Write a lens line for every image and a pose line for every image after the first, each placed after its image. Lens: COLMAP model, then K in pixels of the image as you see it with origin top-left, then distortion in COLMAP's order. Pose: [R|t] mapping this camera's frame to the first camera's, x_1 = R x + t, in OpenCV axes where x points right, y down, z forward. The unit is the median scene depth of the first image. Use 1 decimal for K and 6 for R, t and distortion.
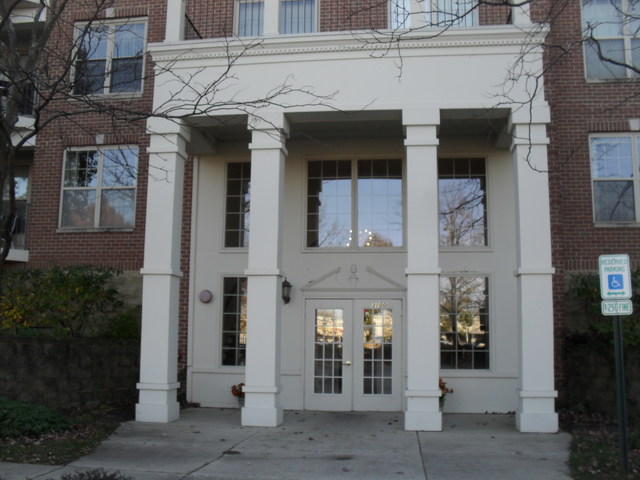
lens RADIAL K [[663.3, 0, 320.0], [0, 663.3, 240.0], [0, 0, 1]] dist [-0.160841, 0.012727]
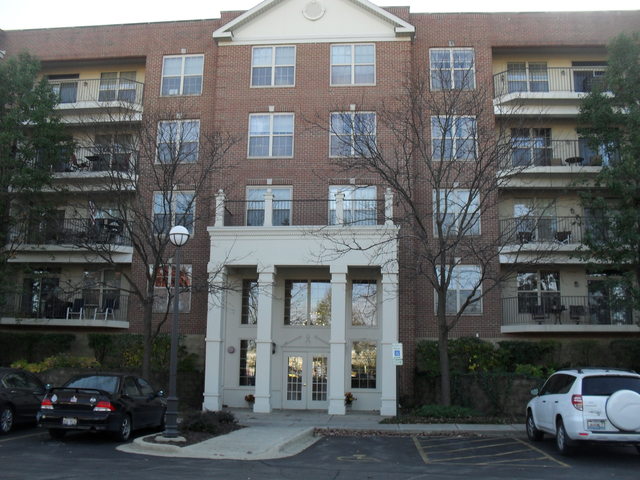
lens RADIAL K [[663.3, 0, 320.0], [0, 663.3, 240.0], [0, 0, 1]] dist [-0.160841, 0.012727]
pose [[0.999036, 0.014400, 0.041471, 0.001058], [-0.012322, 0.998676, -0.049945, -0.148108], [-0.042135, 0.049386, 0.997891, -0.988882]]
